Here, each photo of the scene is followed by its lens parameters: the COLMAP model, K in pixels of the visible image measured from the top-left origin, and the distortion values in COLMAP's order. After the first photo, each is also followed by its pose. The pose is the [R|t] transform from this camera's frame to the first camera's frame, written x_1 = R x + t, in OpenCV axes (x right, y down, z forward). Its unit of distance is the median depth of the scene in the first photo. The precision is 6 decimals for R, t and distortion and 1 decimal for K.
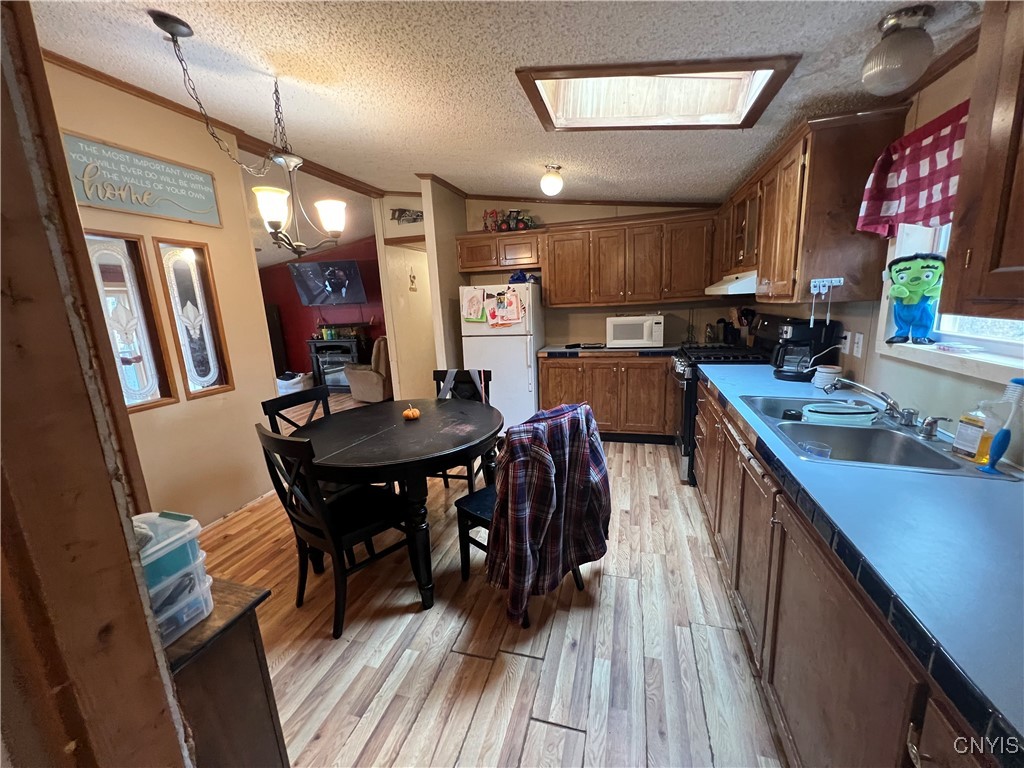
lens RADIAL K [[409.9, 0, 512.7], [0, 409.9, 383.2], [0, 0, 1]] dist [0.001921, -0.000019]
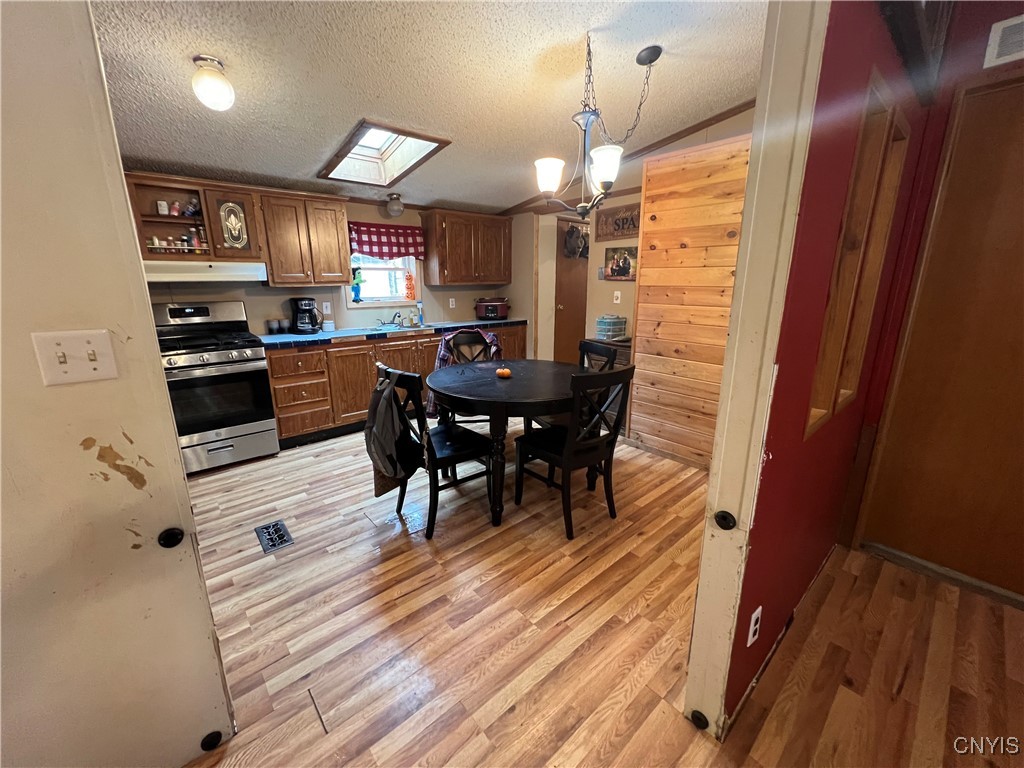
lens RADIAL K [[409.9, 0, 511.1], [0, 409.9, 380.4], [0, 0, 1]] dist [0.001921, -0.000019]
pose [[-0.841775, -0.078250, 0.534127, -0.718266], [0.155136, 0.912635, 0.378194, -0.268140], [-0.517057, 0.401216, -0.756094, 1.534079]]
